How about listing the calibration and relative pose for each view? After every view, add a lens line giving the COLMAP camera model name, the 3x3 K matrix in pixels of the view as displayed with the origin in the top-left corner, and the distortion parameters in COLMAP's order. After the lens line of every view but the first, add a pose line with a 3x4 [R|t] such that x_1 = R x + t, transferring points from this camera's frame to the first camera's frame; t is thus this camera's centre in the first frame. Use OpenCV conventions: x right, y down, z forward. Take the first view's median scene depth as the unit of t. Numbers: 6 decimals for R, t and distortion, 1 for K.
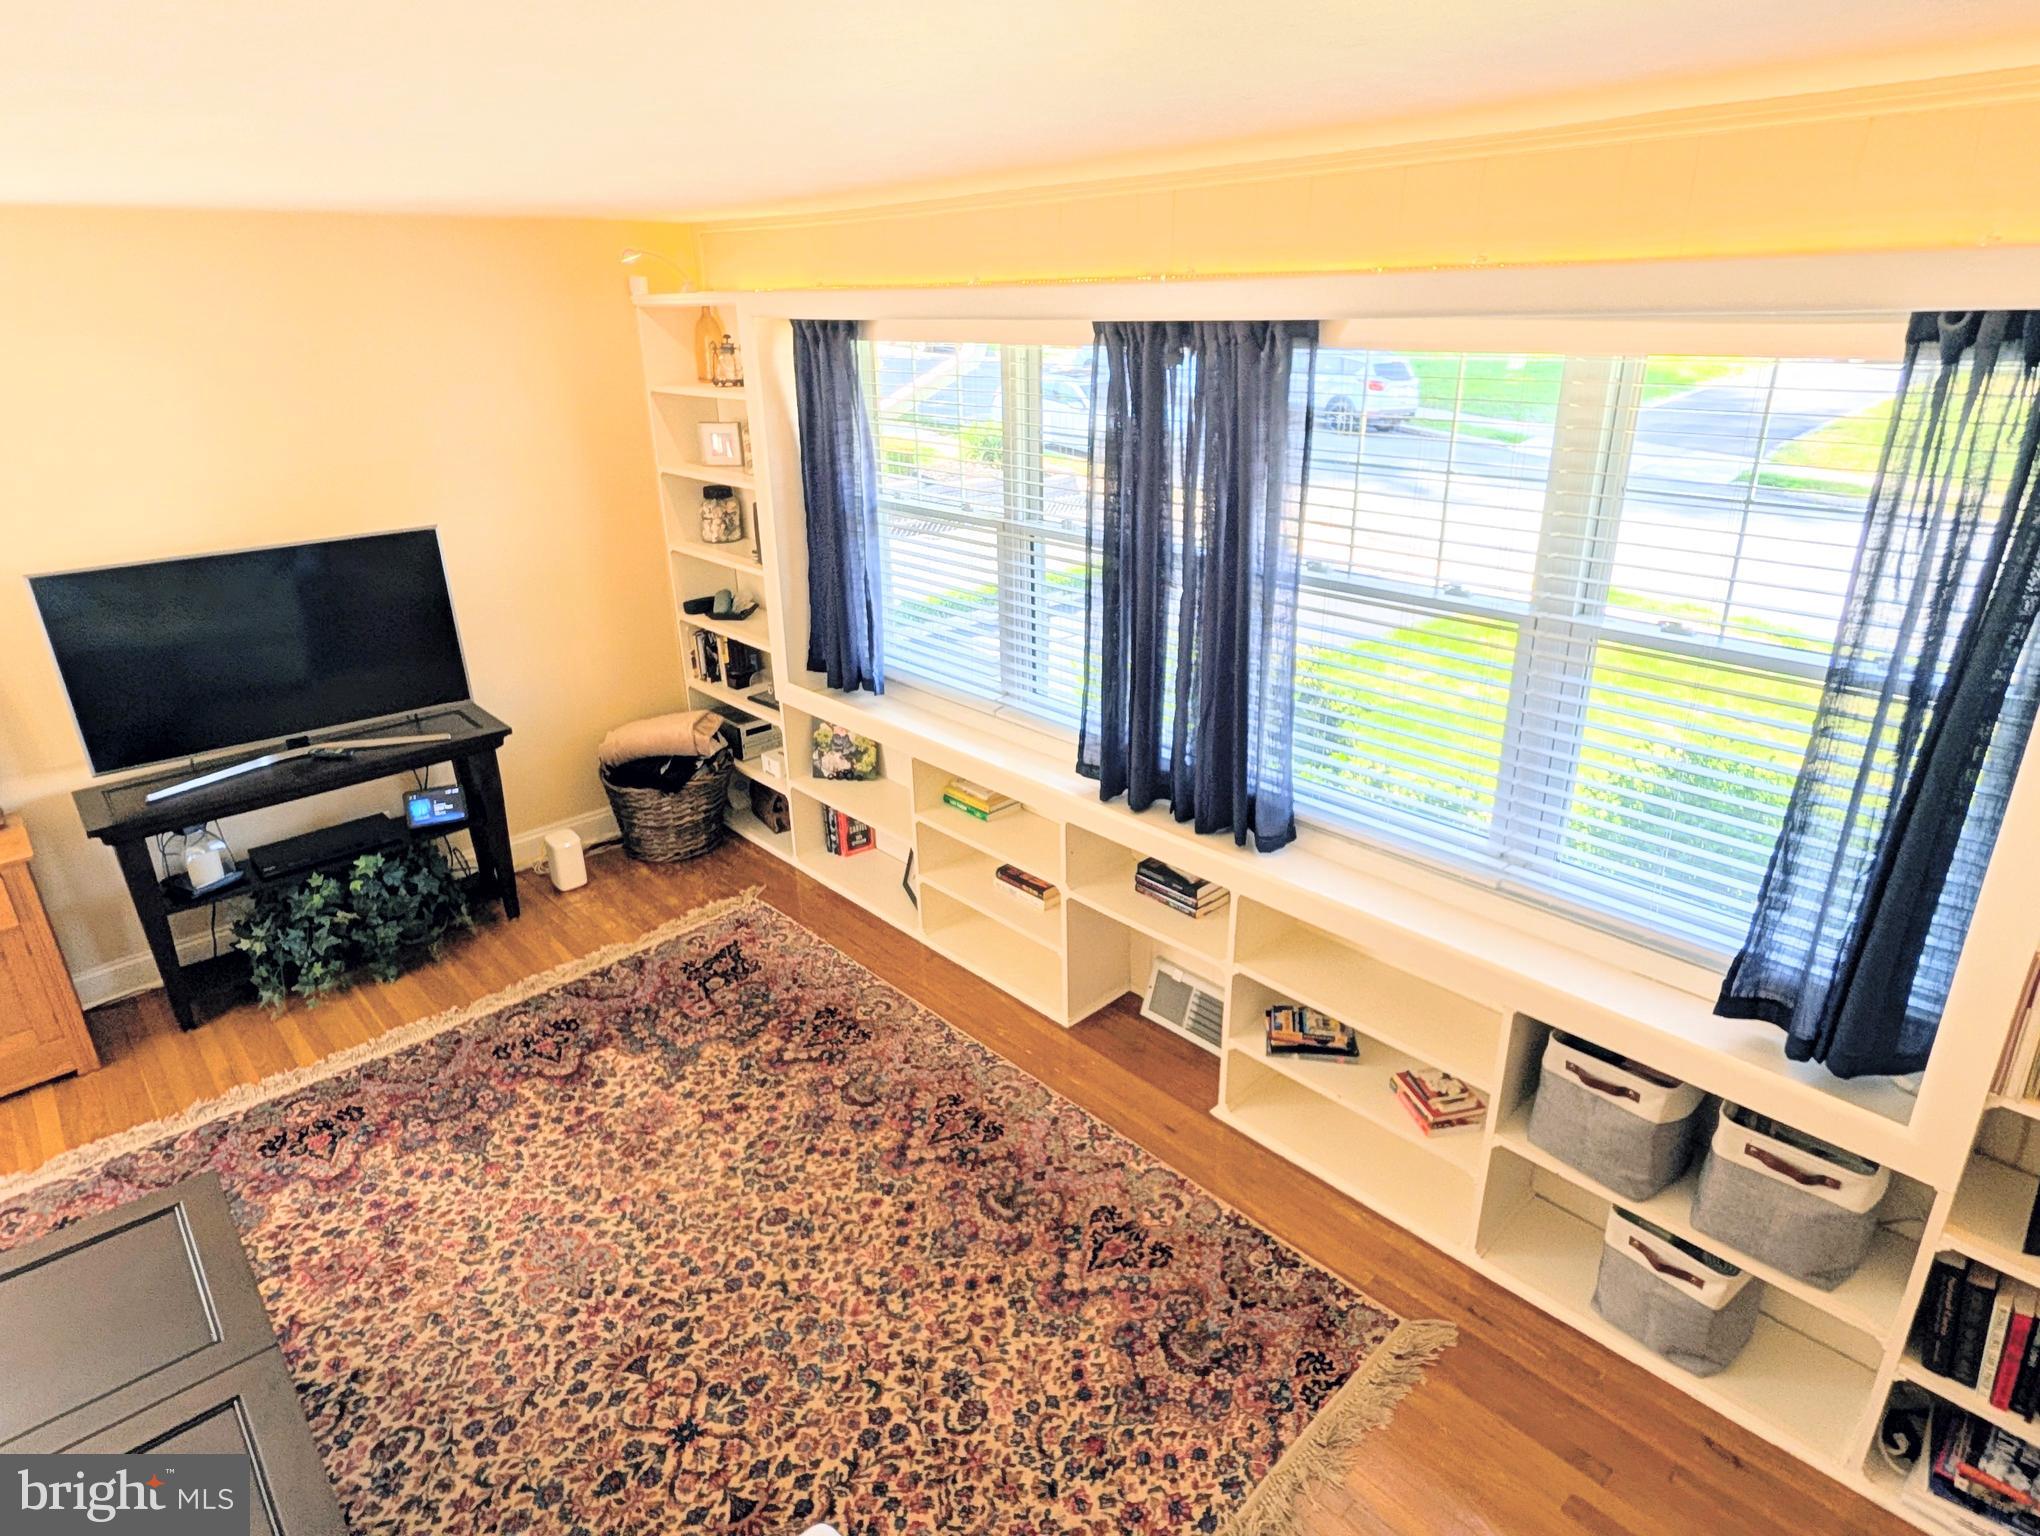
lens RADIAL K [[1170.4, 0, 1003.7], [0, 1170.4, 763.8], [0, 0, 1]] dist [0.007047, 0.000999]
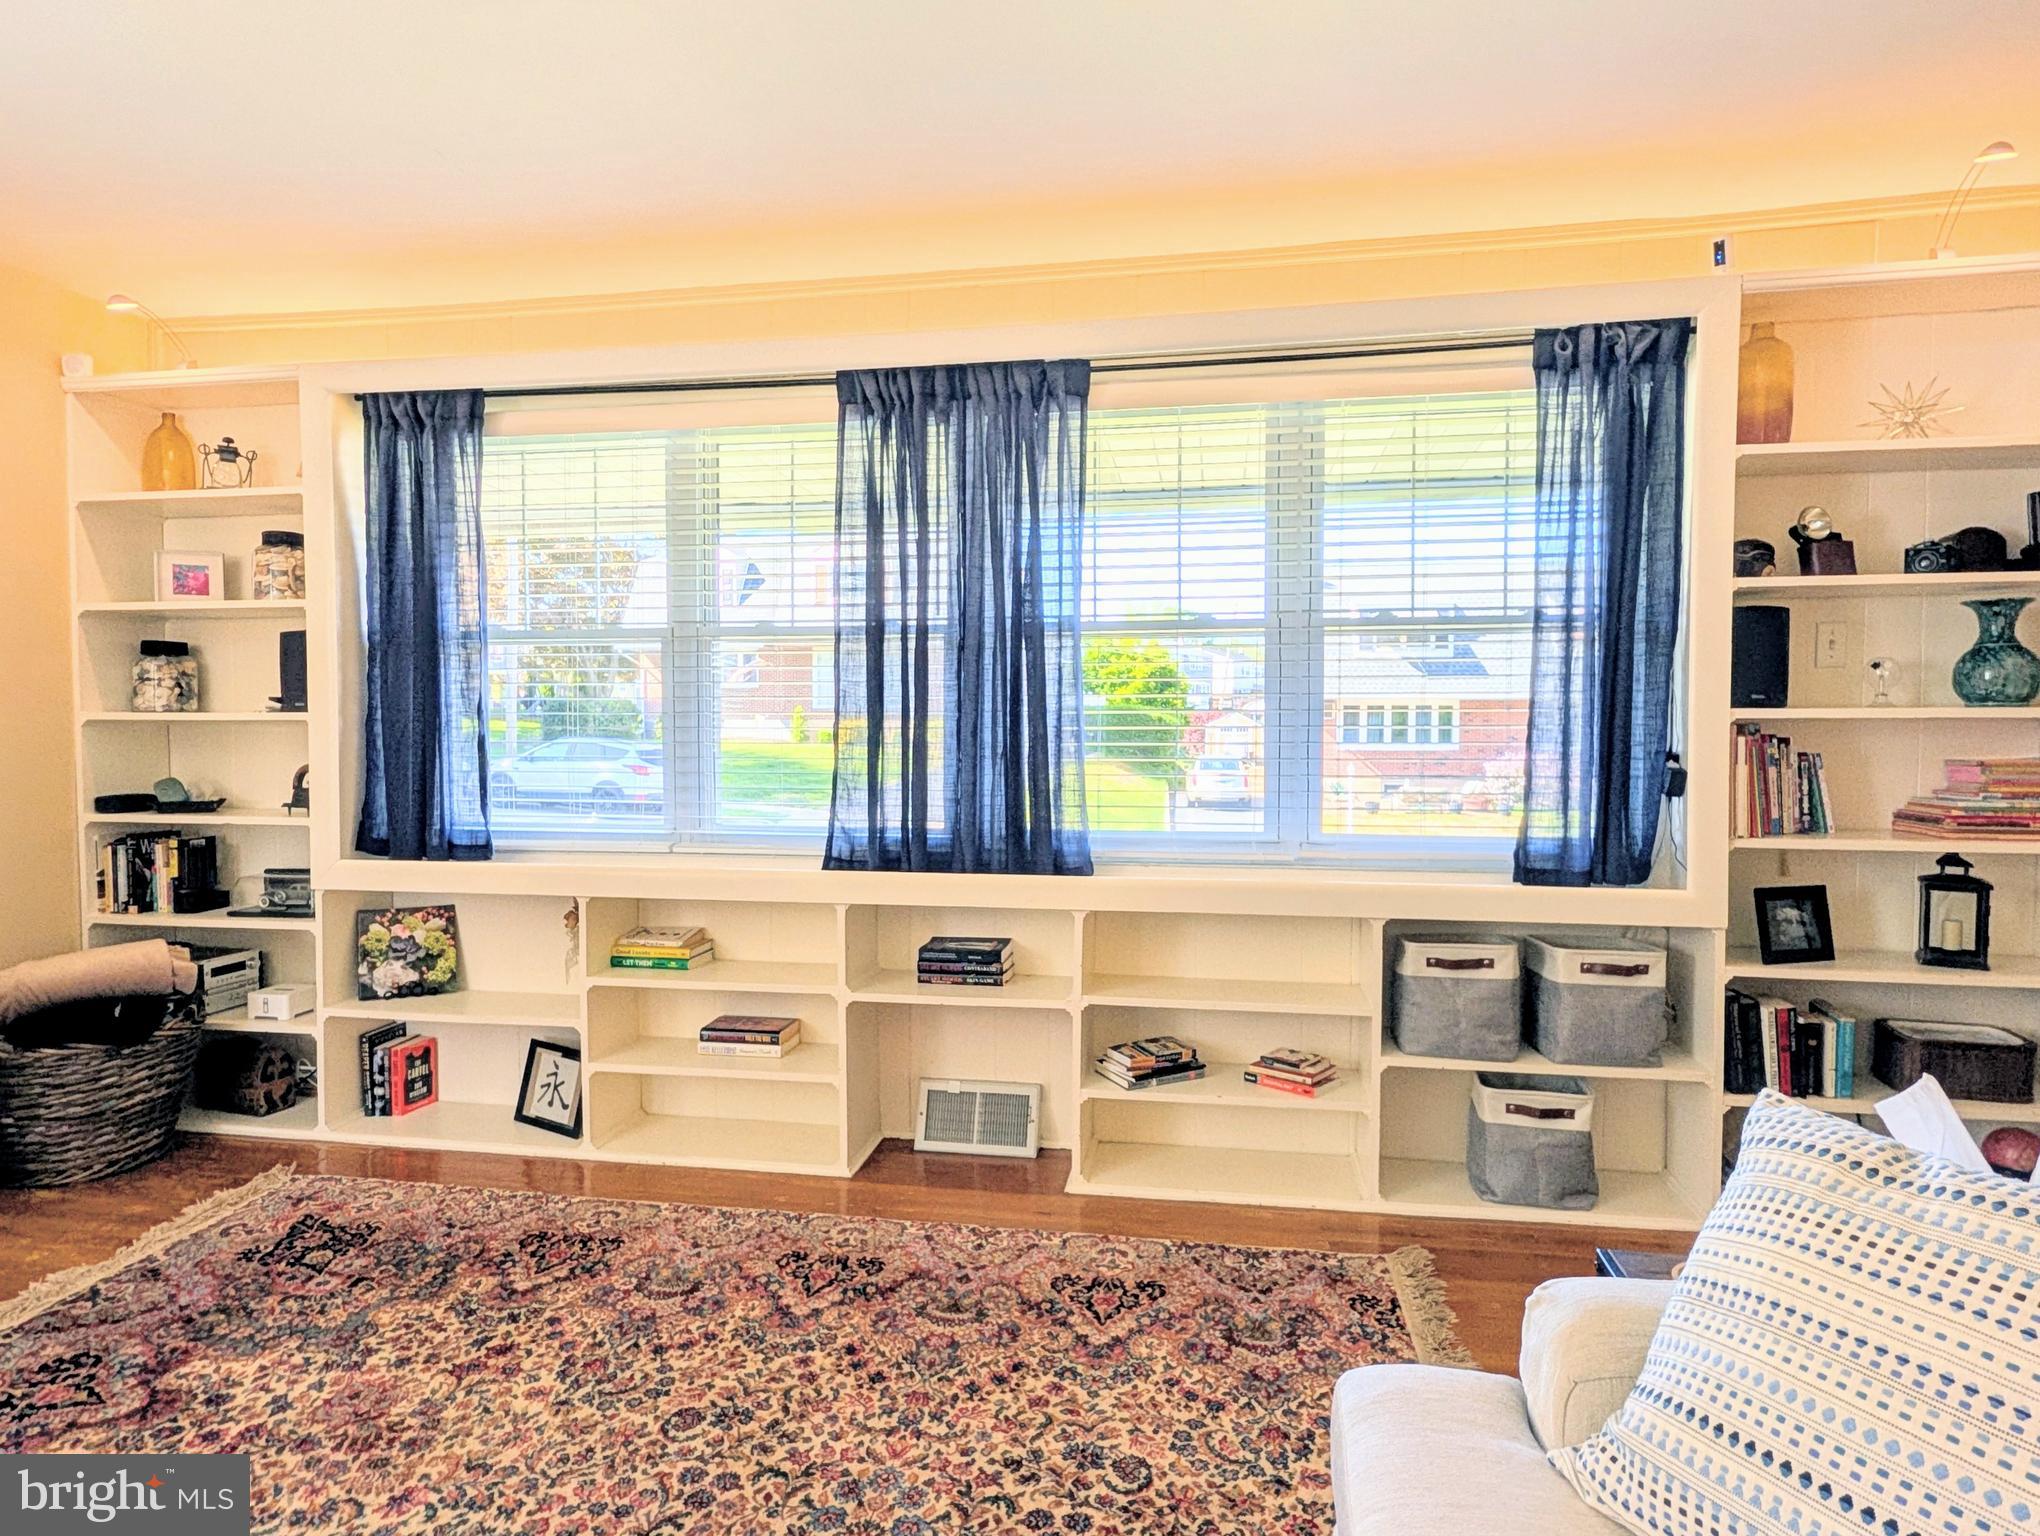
lens RADIAL K [[1199.6, 0, 1030.8], [0, 1199.6, 776.6], [0, 0, 1]] dist [0.002767, -0.001088]
pose [[0.788110, -0.005512, 0.615510, -0.460171], [0.215446, 0.939177, -0.267449, 0.268207], [-0.576599, 0.343388, 0.741362, 0.250083]]
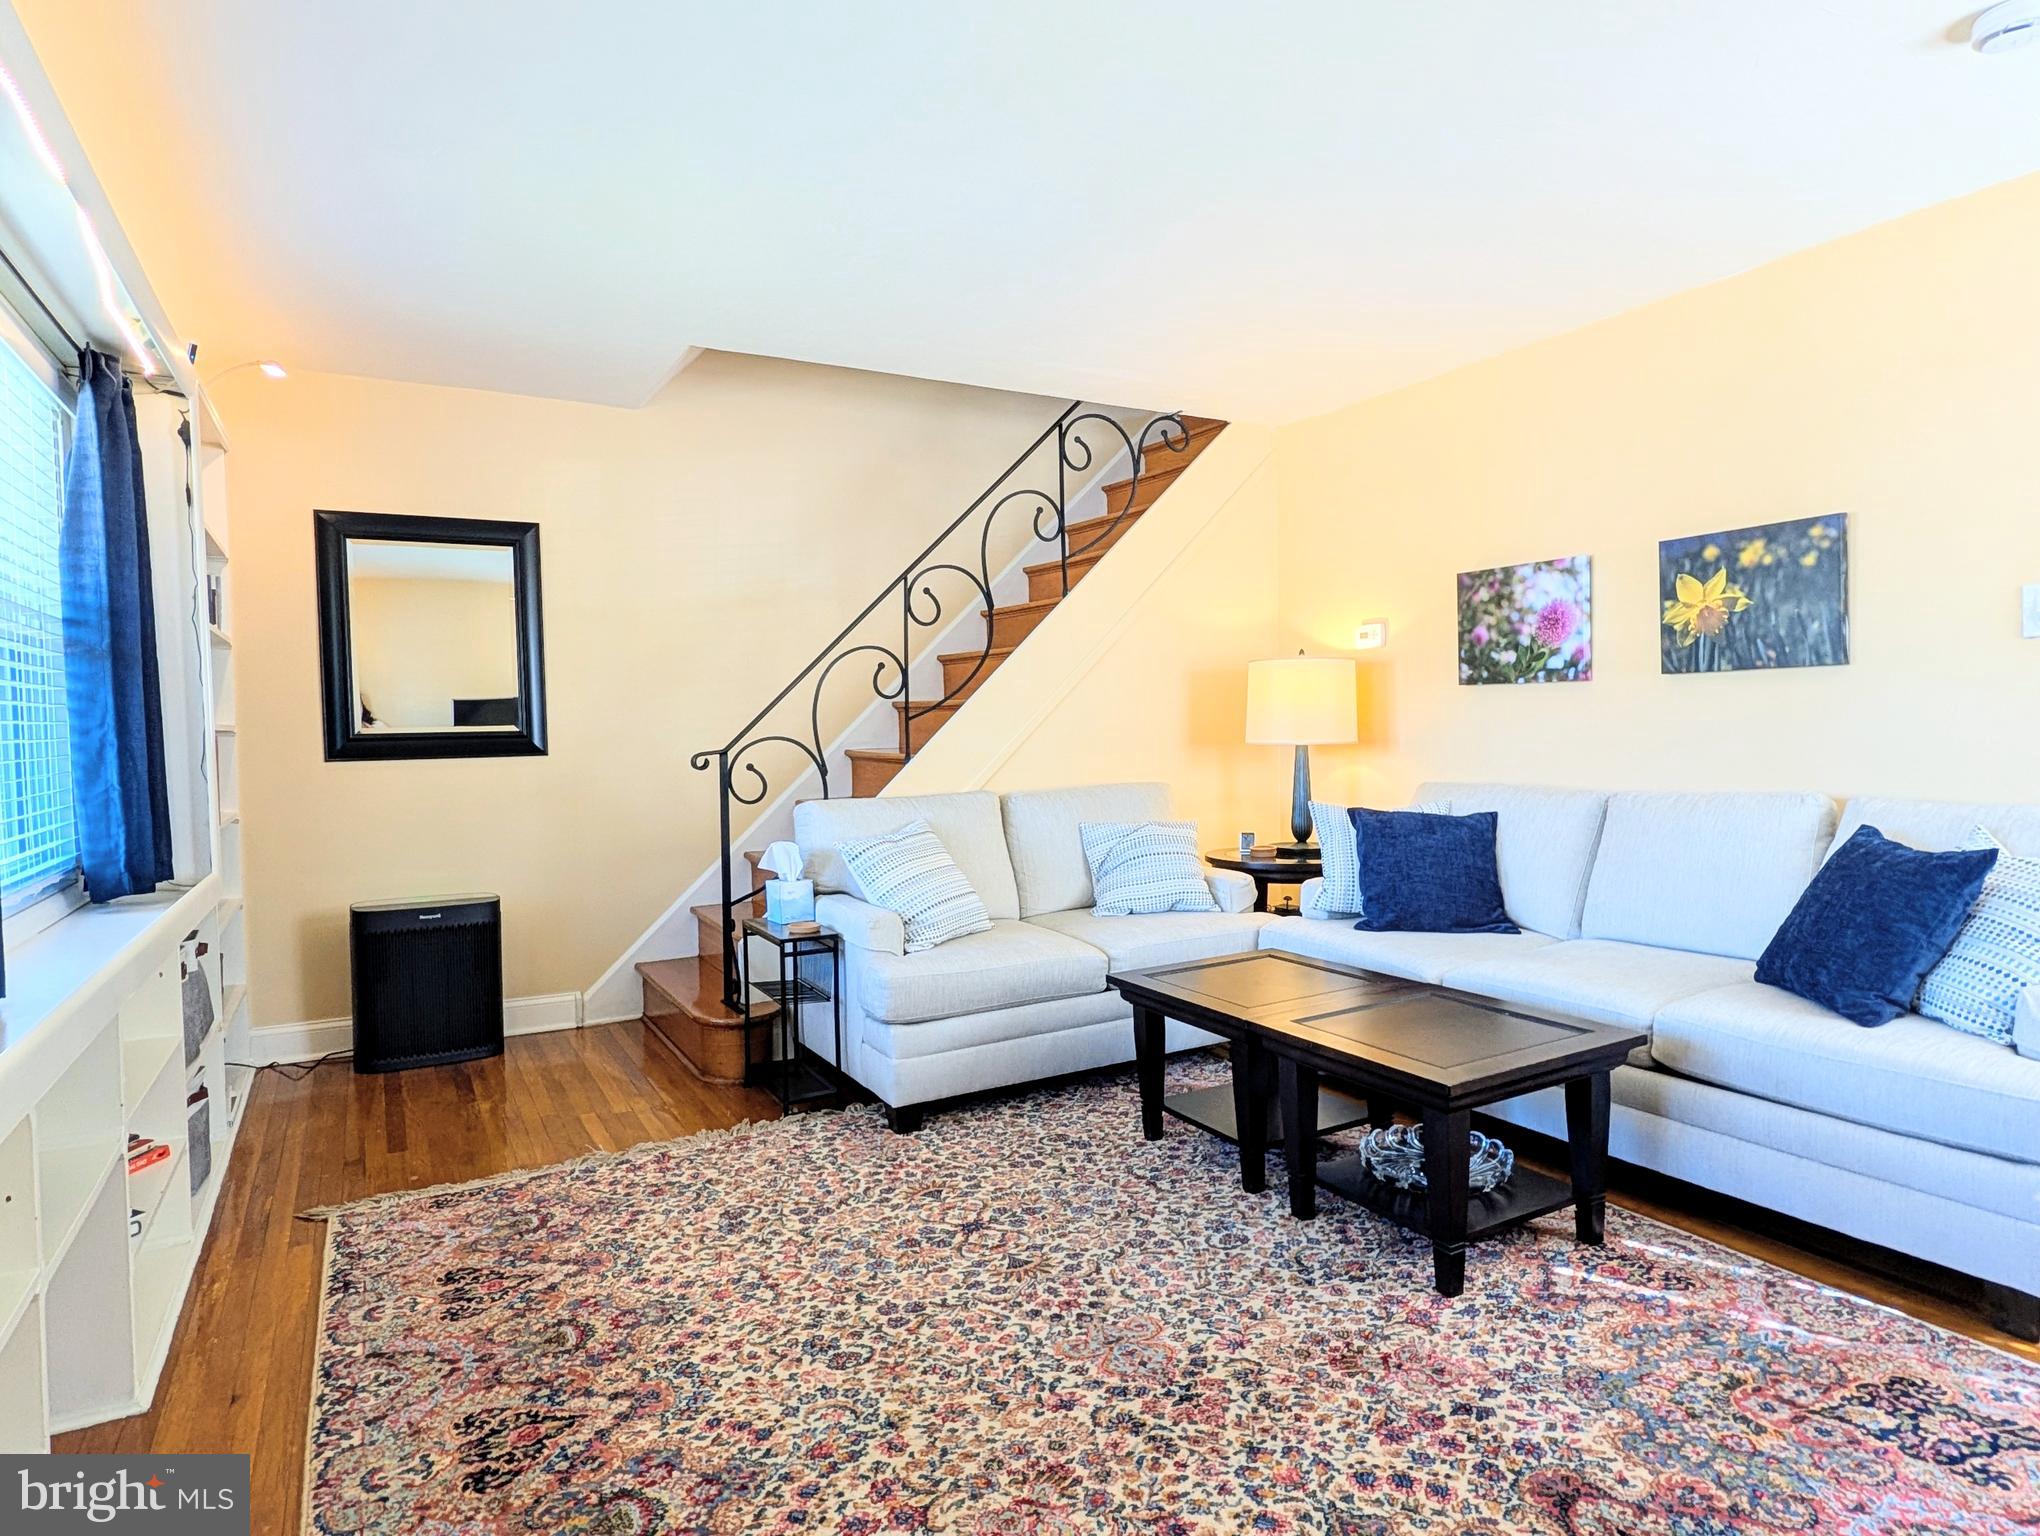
lens RADIAL K [[1170.4, 0, 1003.7], [0, 1170.4, 763.8], [0, 0, 1]] dist [0.007047, 0.000999]
pose [[-0.969824, 0.031410, 0.241773, -0.478424], [0.127392, 0.910809, 0.392681, -0.226001], [-0.207875, 0.411632, -0.887326, 1.478653]]
